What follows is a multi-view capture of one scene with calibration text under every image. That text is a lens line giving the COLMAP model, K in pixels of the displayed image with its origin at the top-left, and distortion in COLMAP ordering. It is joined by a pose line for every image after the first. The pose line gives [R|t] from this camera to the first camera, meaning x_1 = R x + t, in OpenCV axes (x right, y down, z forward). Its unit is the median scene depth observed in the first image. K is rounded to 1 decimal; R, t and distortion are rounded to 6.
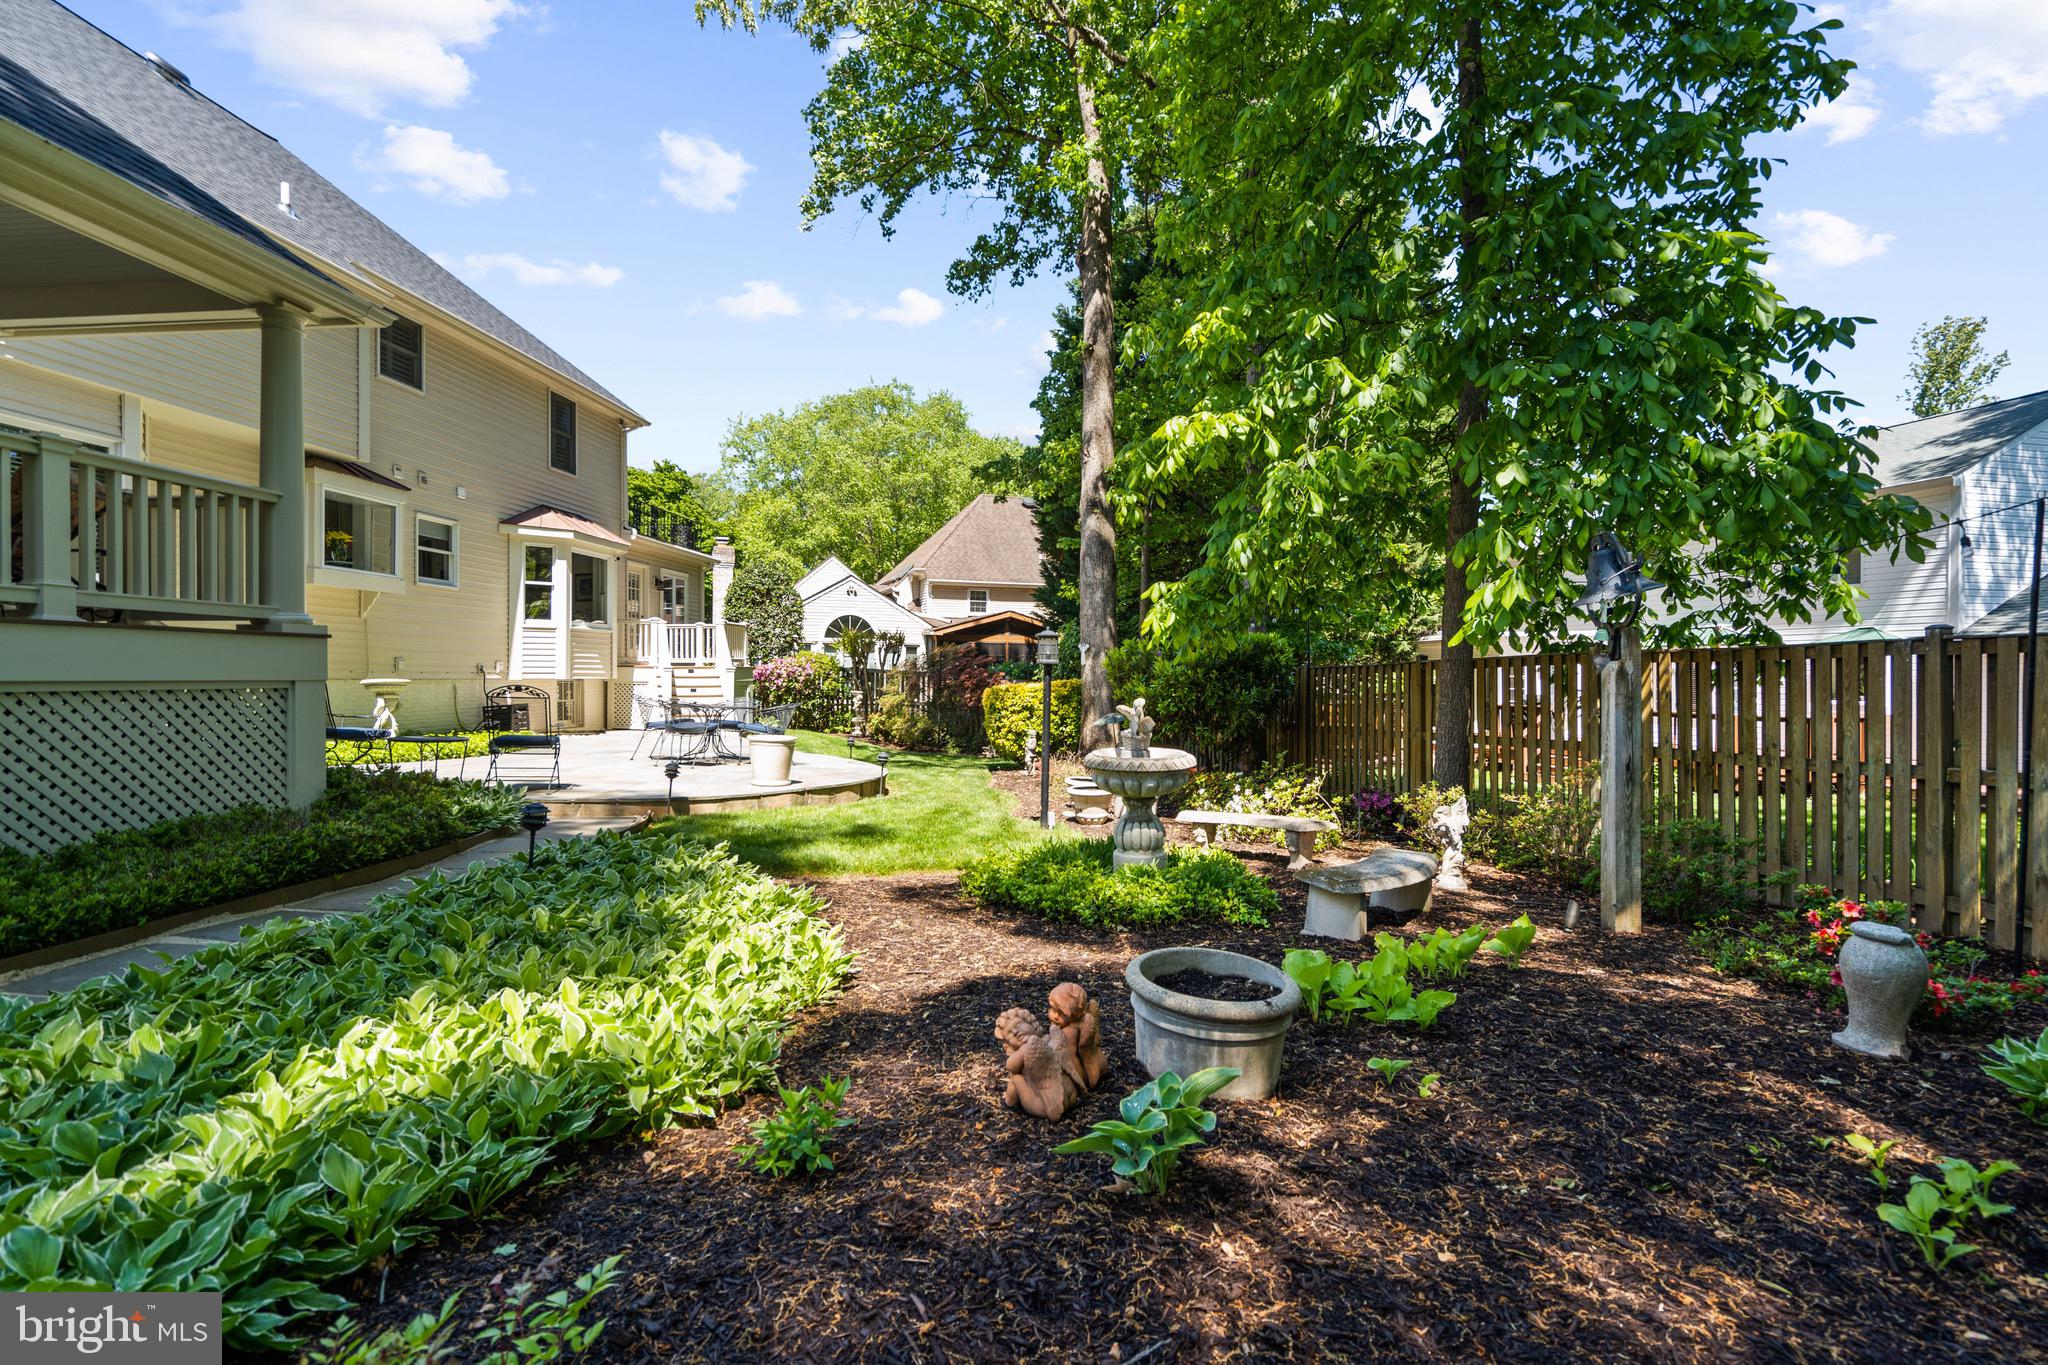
lens RADIAL K [[917.2, 0, 1032.3], [0, 917.2, 683.2], [0, 0, 1]] dist [-0.002052, 0.000744]
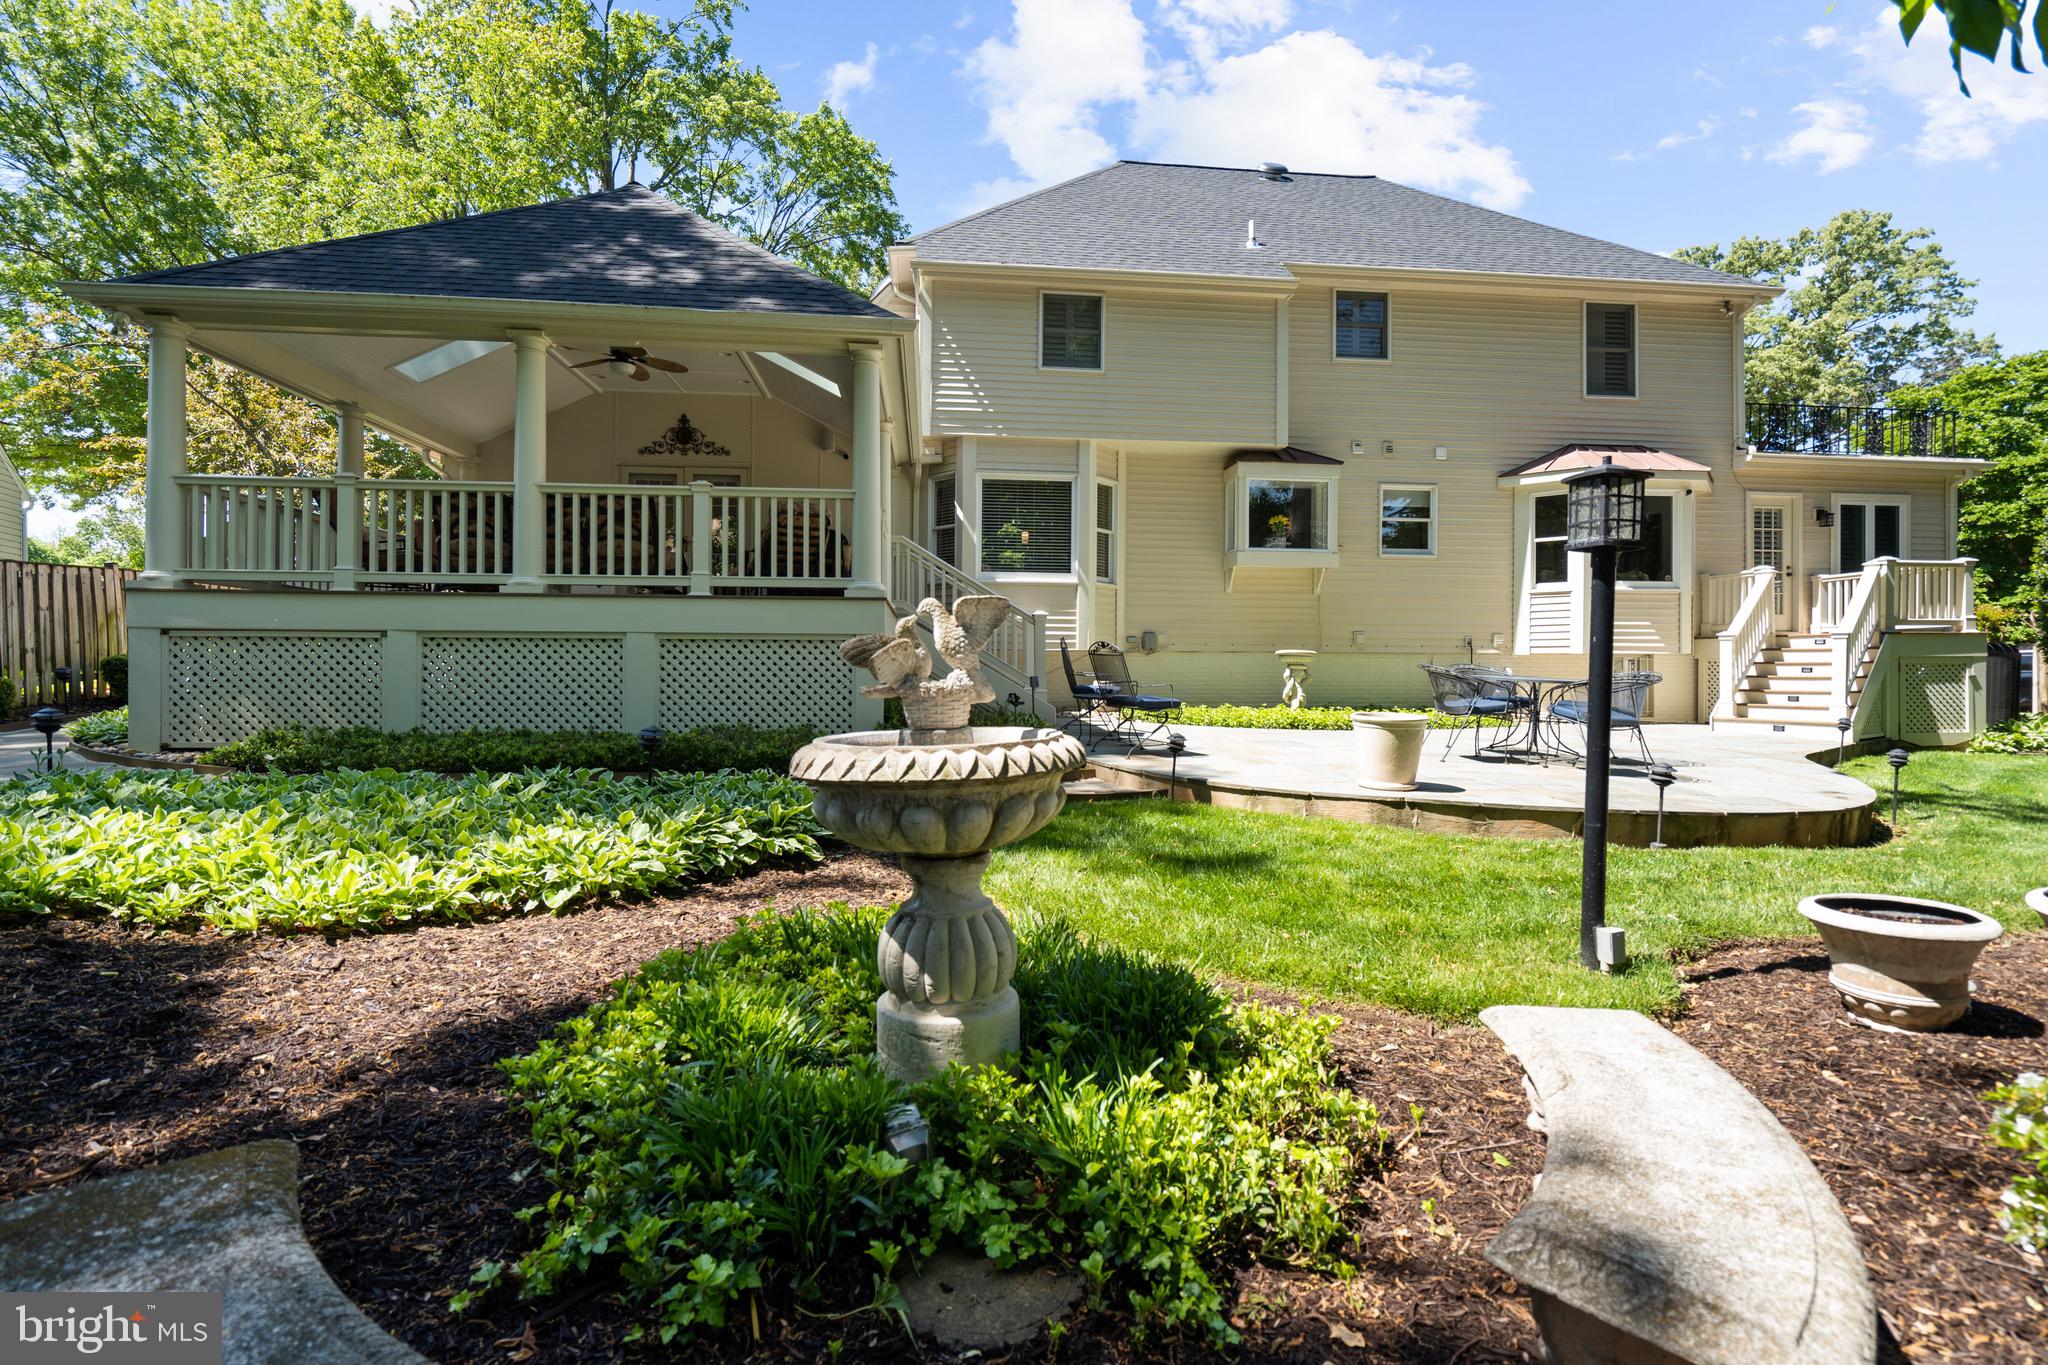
lens RADIAL K [[917.2, 0, 1021.8], [0, 917.2, 670.1], [0, 0, 1]] dist [-0.002052, 0.000744]
pose [[0.197346, -0.002865, -0.980330, 0.160274], [-0.010058, 0.999937, -0.004947, 0.016514], [0.980282, 0.010836, 0.197305, 0.317877]]
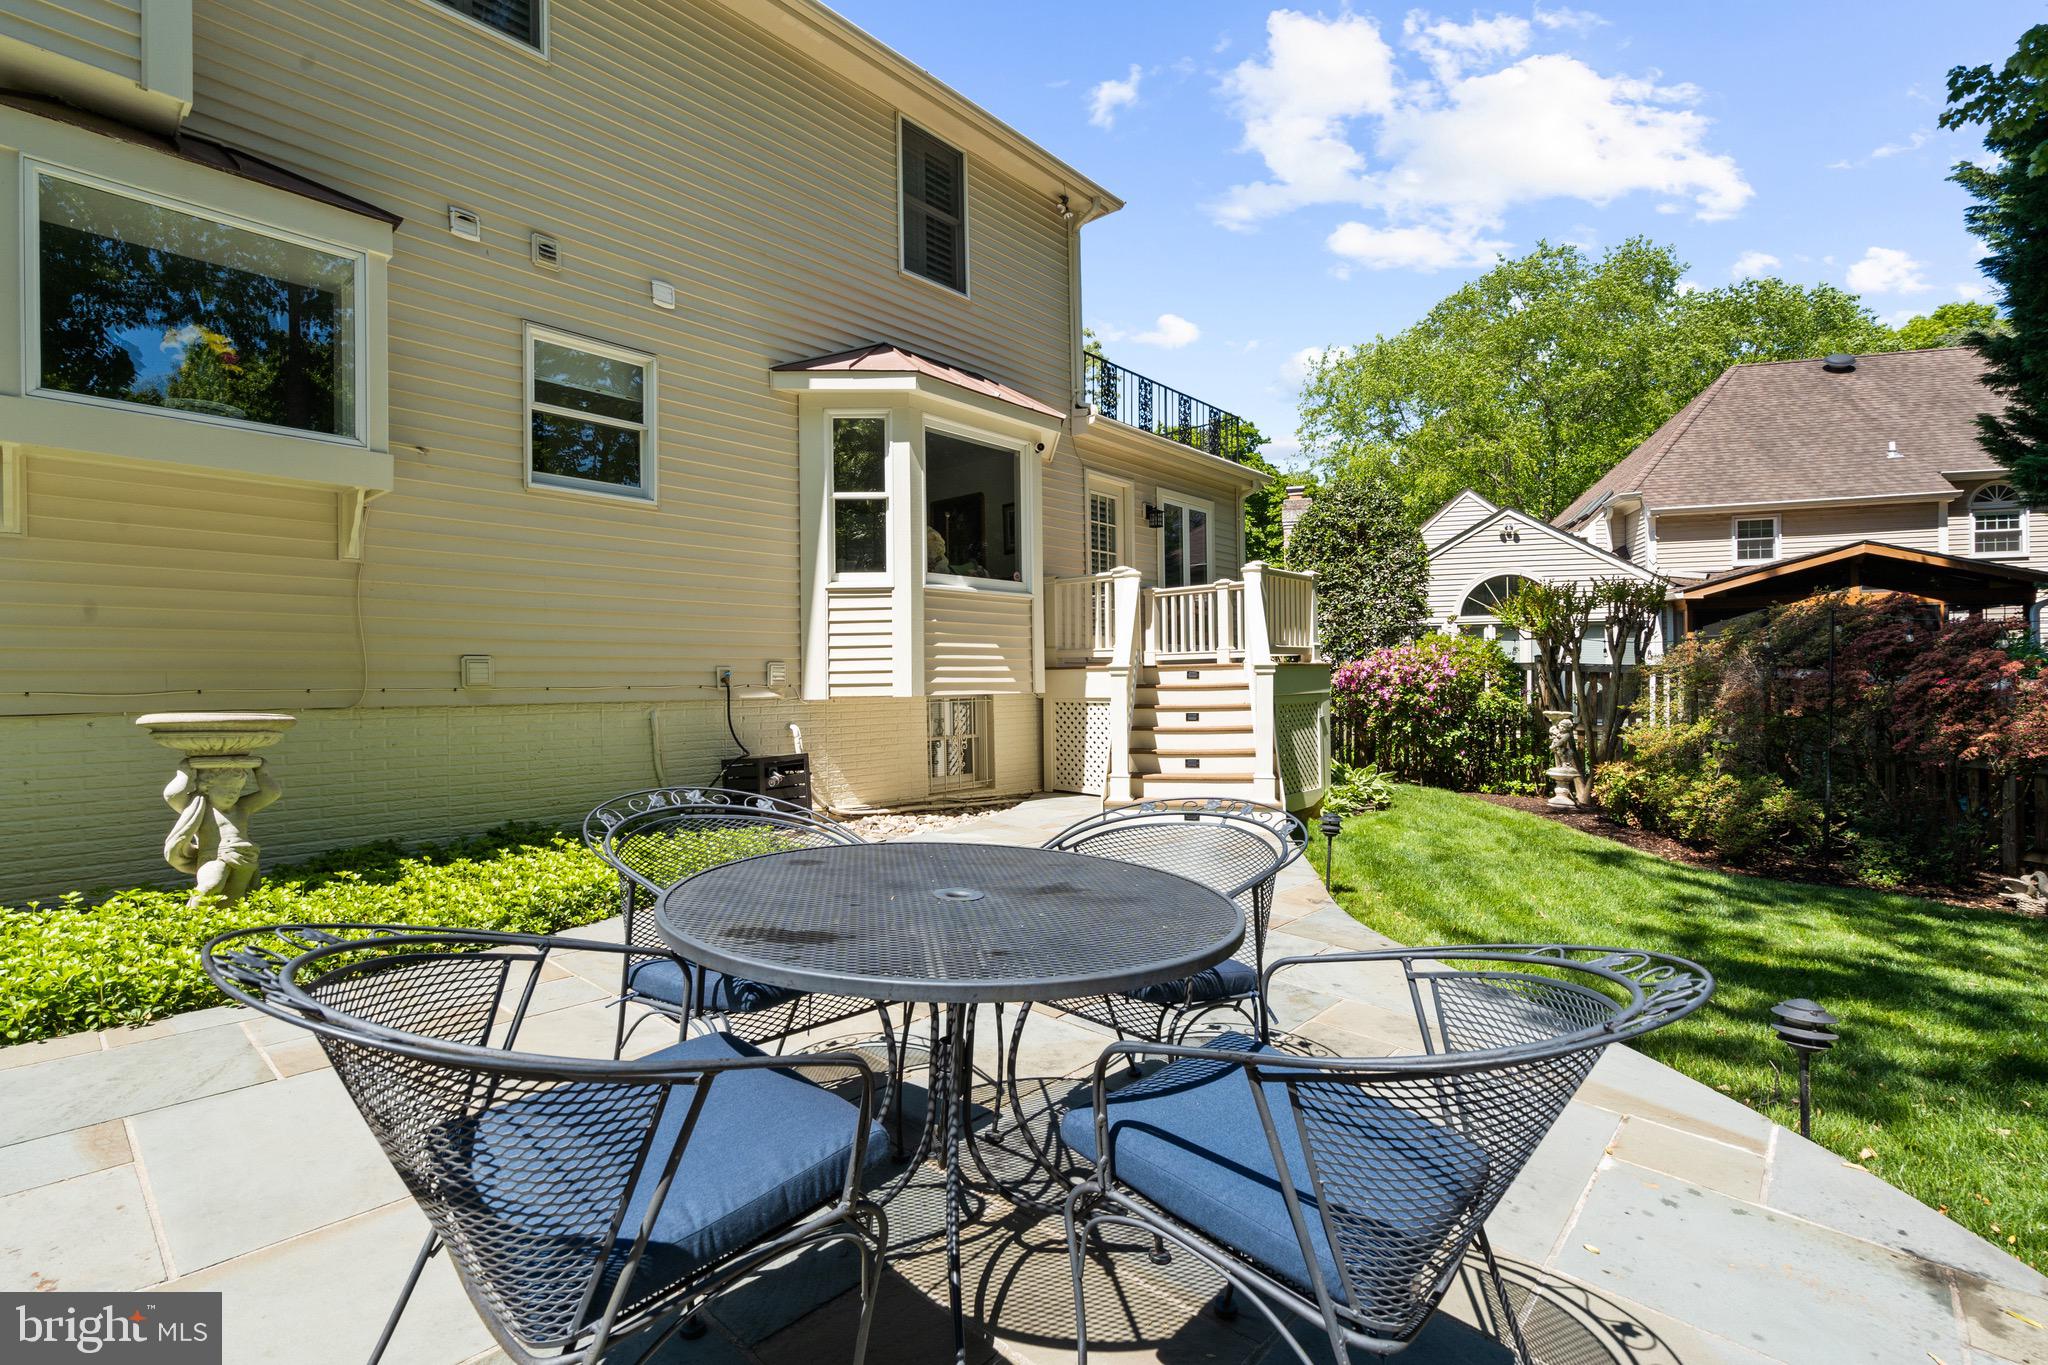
lens RADIAL K [[917.2, 0, 1018.0], [0, 917.2, 683.0], [0, 0, 1]] dist [-0.002052, 0.000744]
pose [[0.799238, -0.016397, -0.600791, -0.165543], [0.012497, 0.999865, -0.010664, -0.005443], [0.600885, 0.001015, 0.799335, 0.584833]]
